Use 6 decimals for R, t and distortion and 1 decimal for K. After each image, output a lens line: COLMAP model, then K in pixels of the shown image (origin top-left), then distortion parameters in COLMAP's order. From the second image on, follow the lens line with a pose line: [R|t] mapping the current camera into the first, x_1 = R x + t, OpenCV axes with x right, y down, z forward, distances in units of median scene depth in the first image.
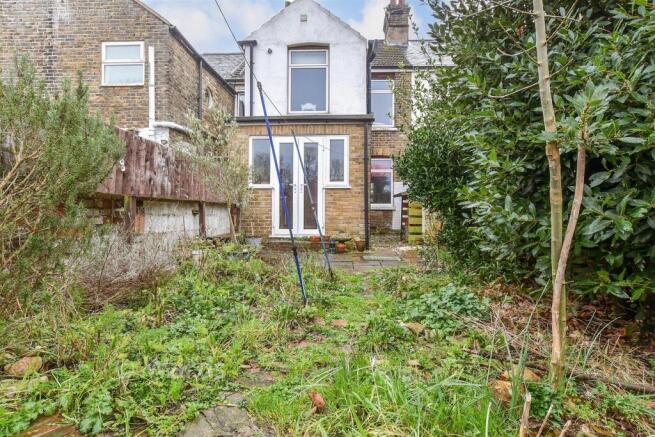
lens RADIAL K [[345.2, 0, 326.8], [0, 345.2, 218.2], [0, 0, 1]] dist [-0.005972, -0.000516]
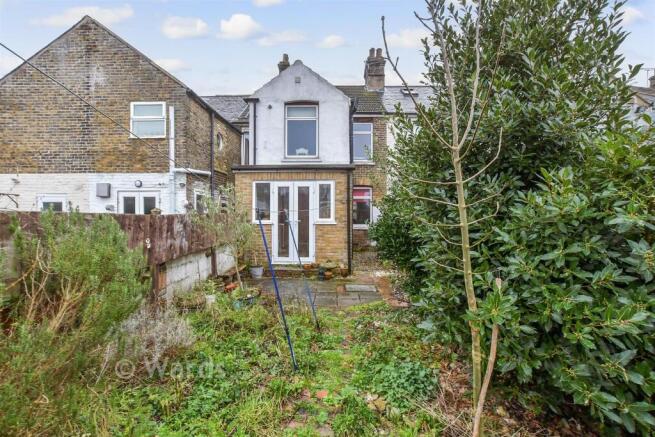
lens RADIAL K [[287.0, 0, 326.9], [0, 287.0, 218.7], [0, 0, 1]] dist [-0.018338, -0.000066]
pose [[0.999635, -0.002900, 0.026855, 0.008615], [0.002912, 0.999996, -0.000425, -0.101542], [-0.026854, 0.000503, 0.999639, -0.016441]]
